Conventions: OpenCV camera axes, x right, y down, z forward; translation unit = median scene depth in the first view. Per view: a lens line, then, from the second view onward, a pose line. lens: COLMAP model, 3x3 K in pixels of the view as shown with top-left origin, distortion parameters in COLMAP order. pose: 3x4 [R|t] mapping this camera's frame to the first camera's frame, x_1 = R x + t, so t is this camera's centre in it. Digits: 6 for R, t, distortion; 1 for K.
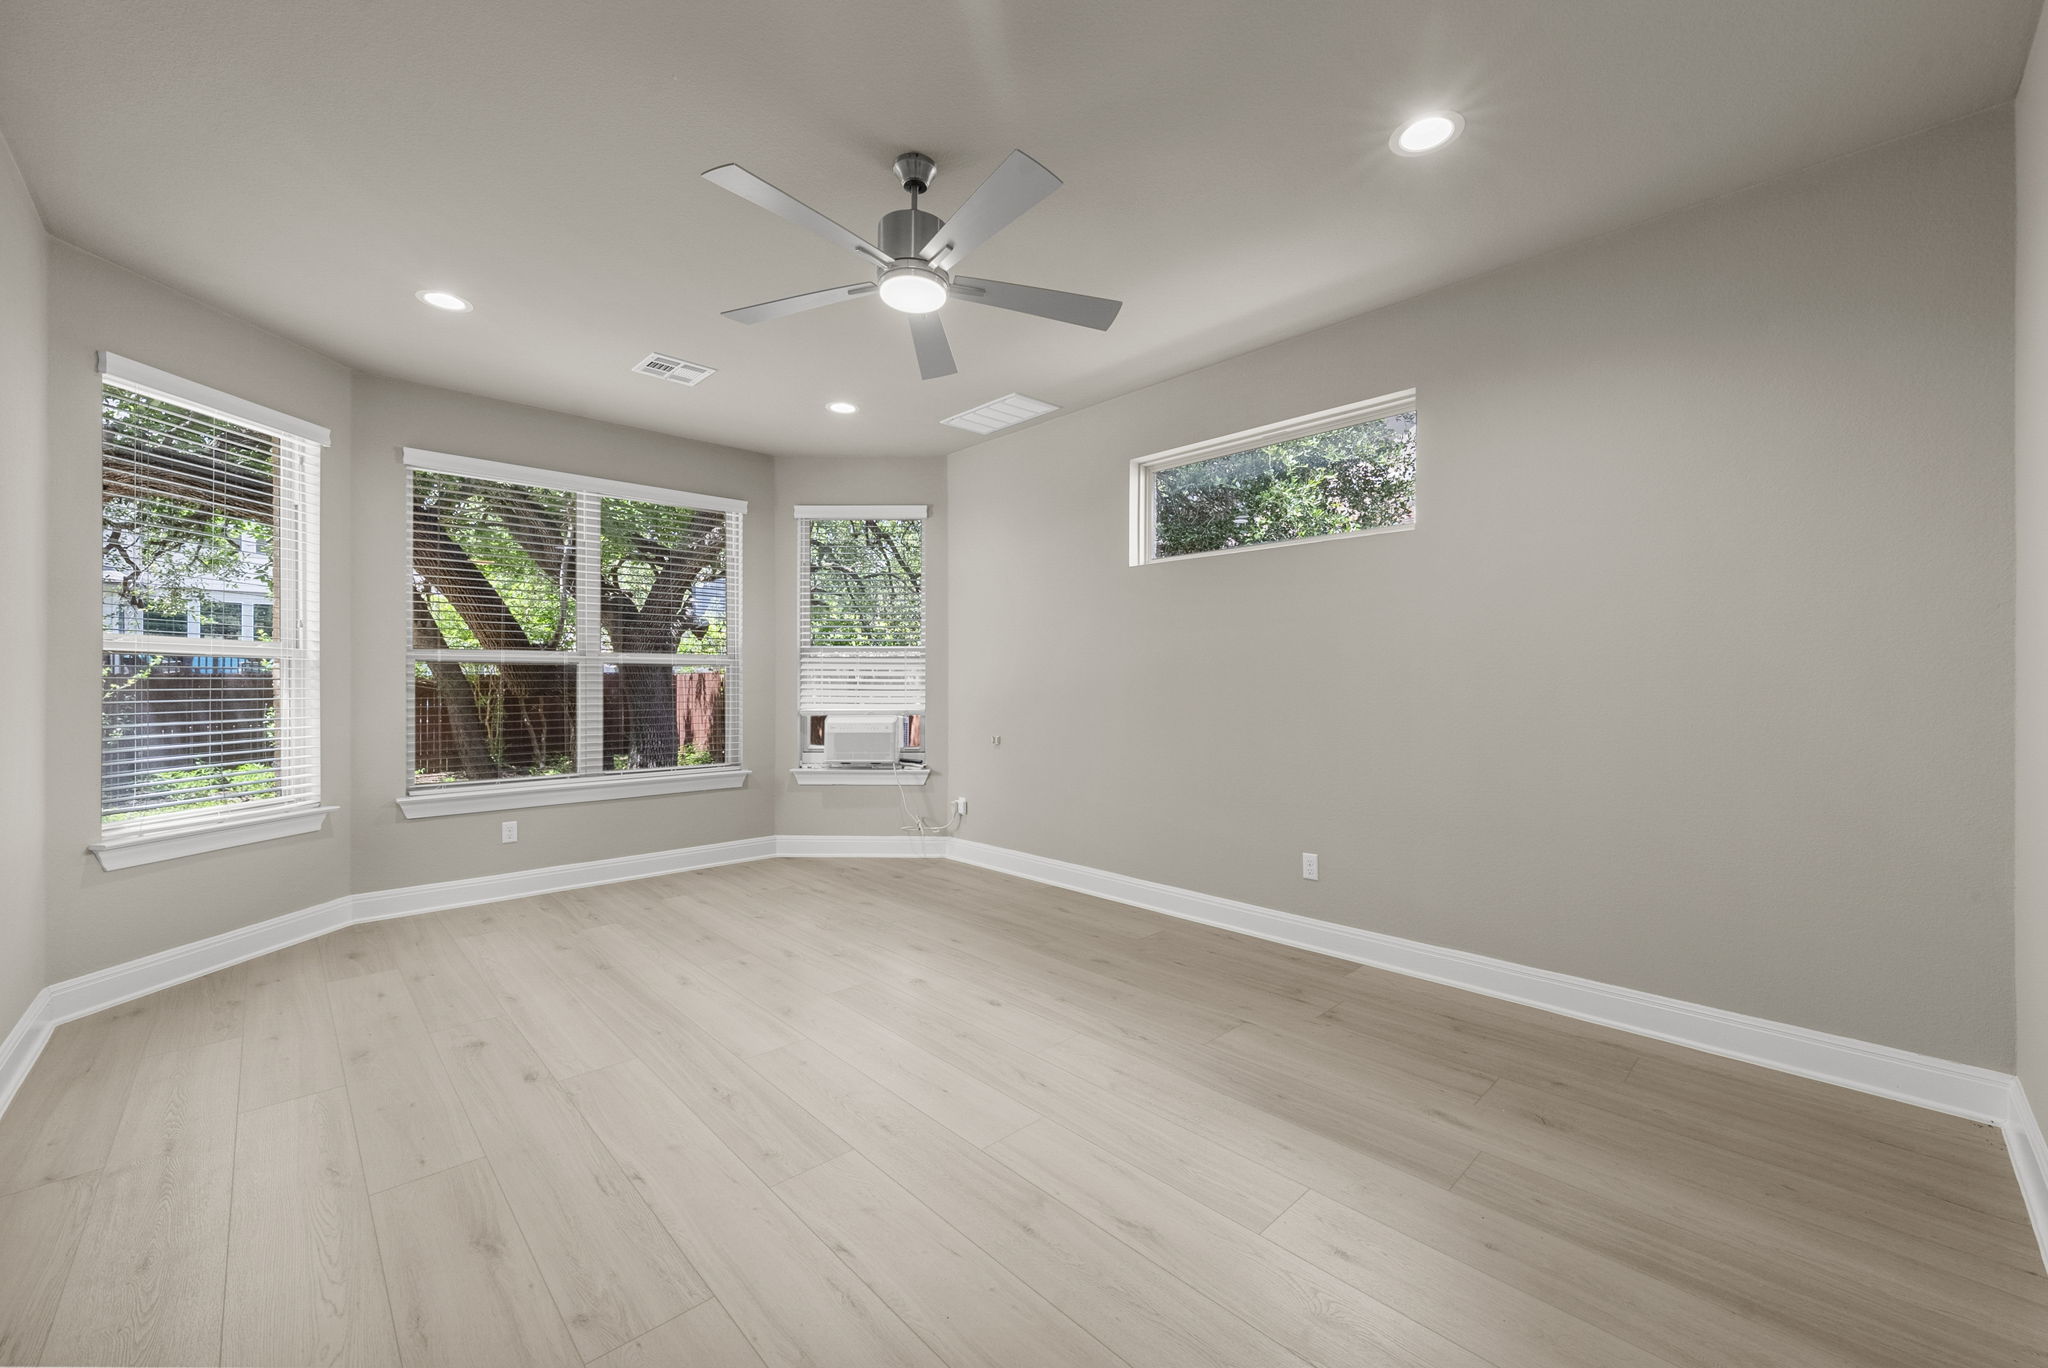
lens RADIAL K [[704.3, 0, 1008.0], [0, 704.3, 682.8], [0, 0, 1]] dist [0.001593, 0.000075]
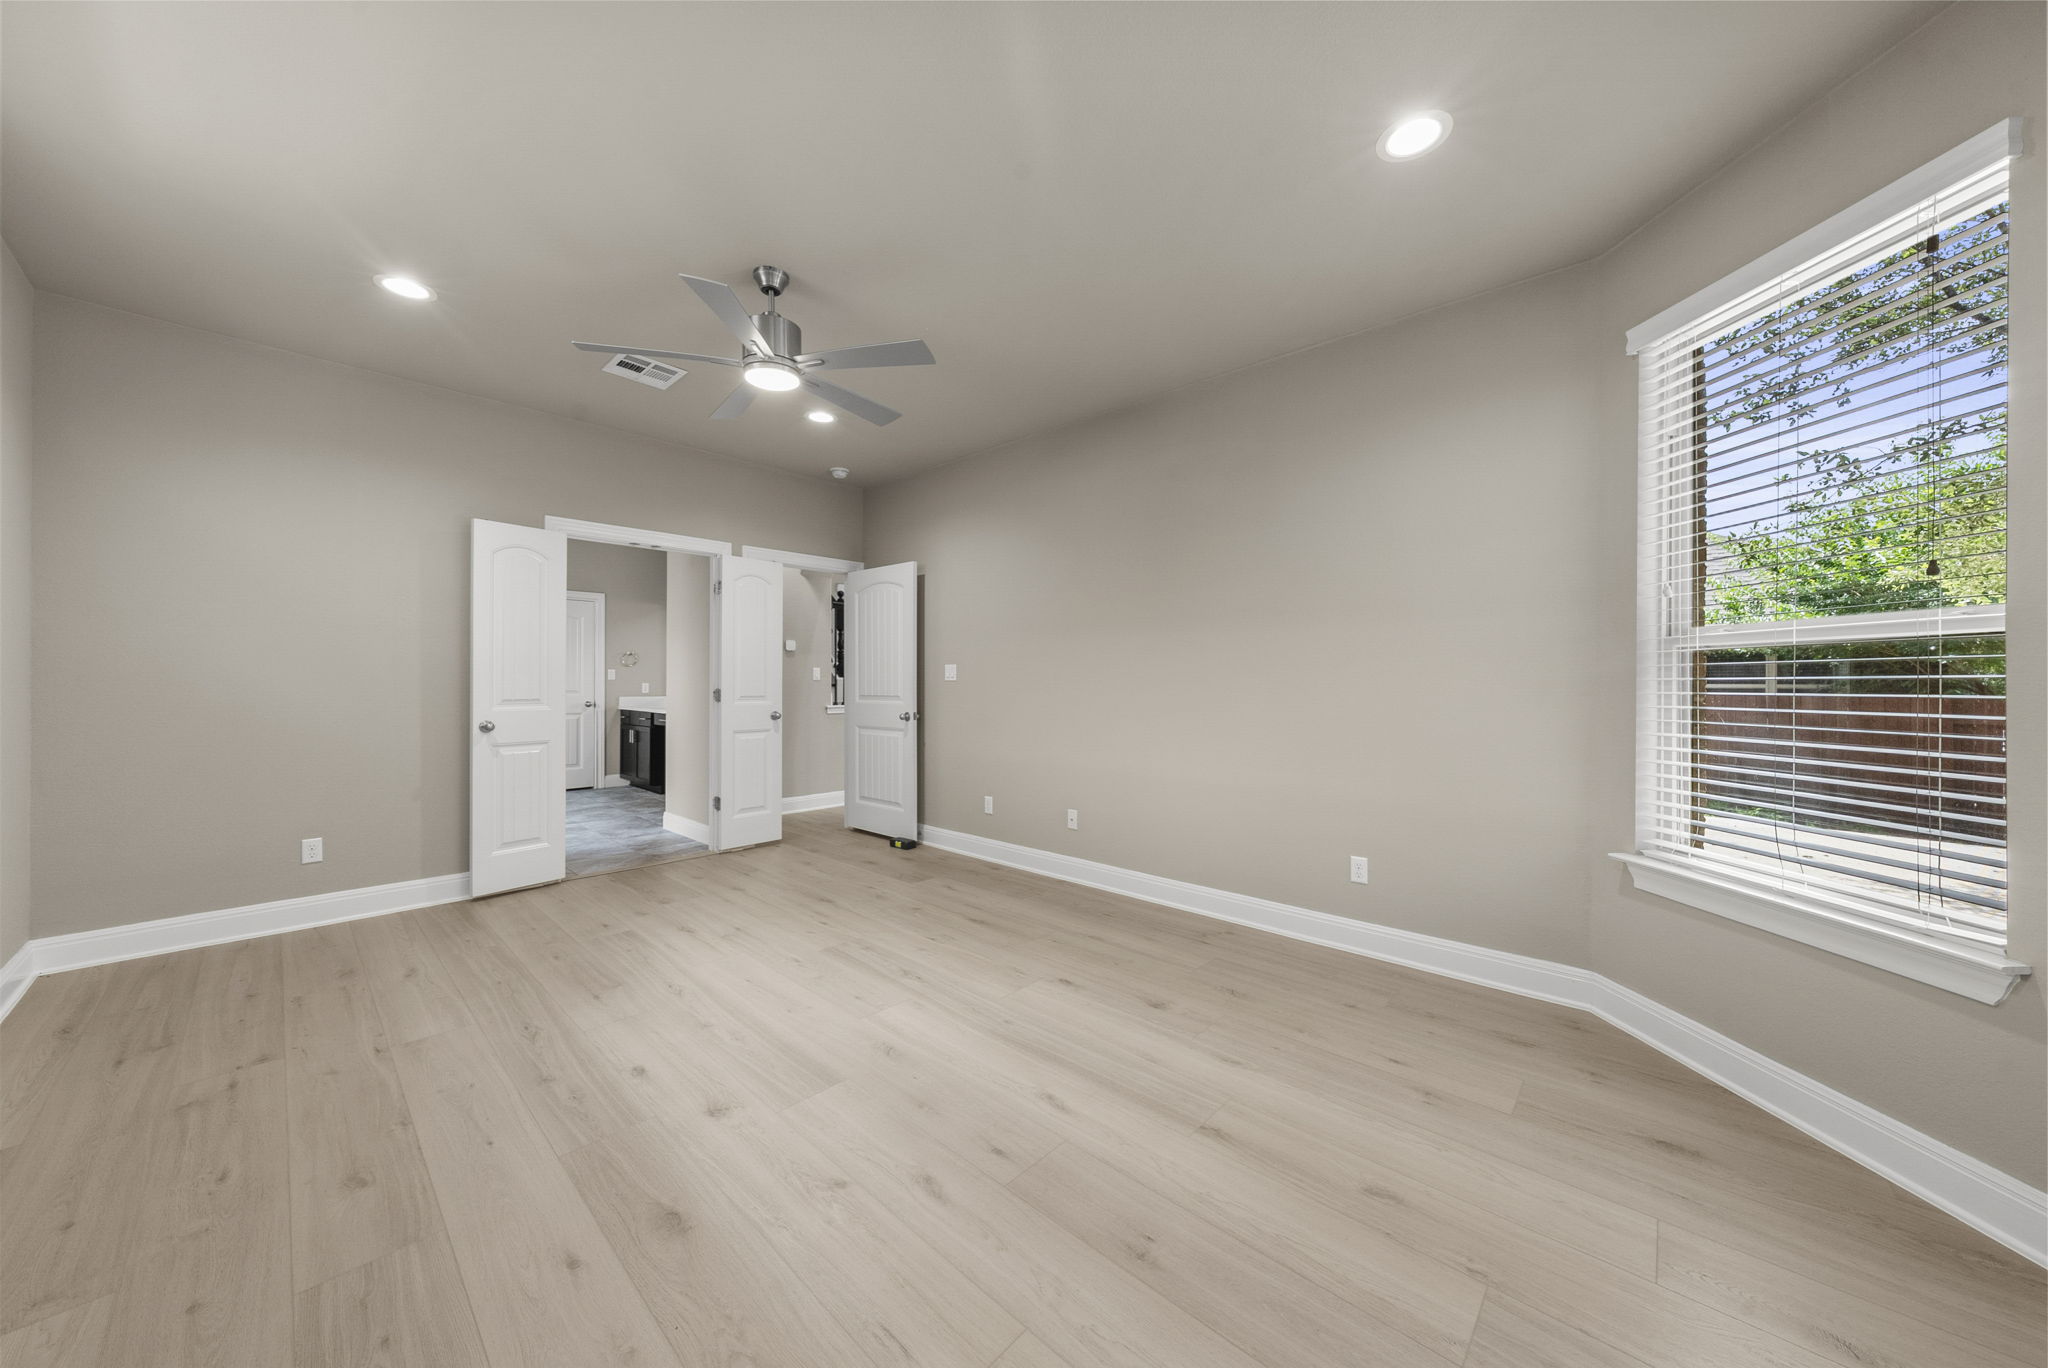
lens RADIAL K [[704.3, 0, 1035.9], [0, 704.3, 687.0], [0, 0, 1]] dist [0.001593, 0.000075]
pose [[-0.997478, -0.002251, -0.070941, -0.421503], [-0.002678, 0.999979, 0.005920, -0.000133], [0.070926, 0.006095, -0.997463, 1.847456]]
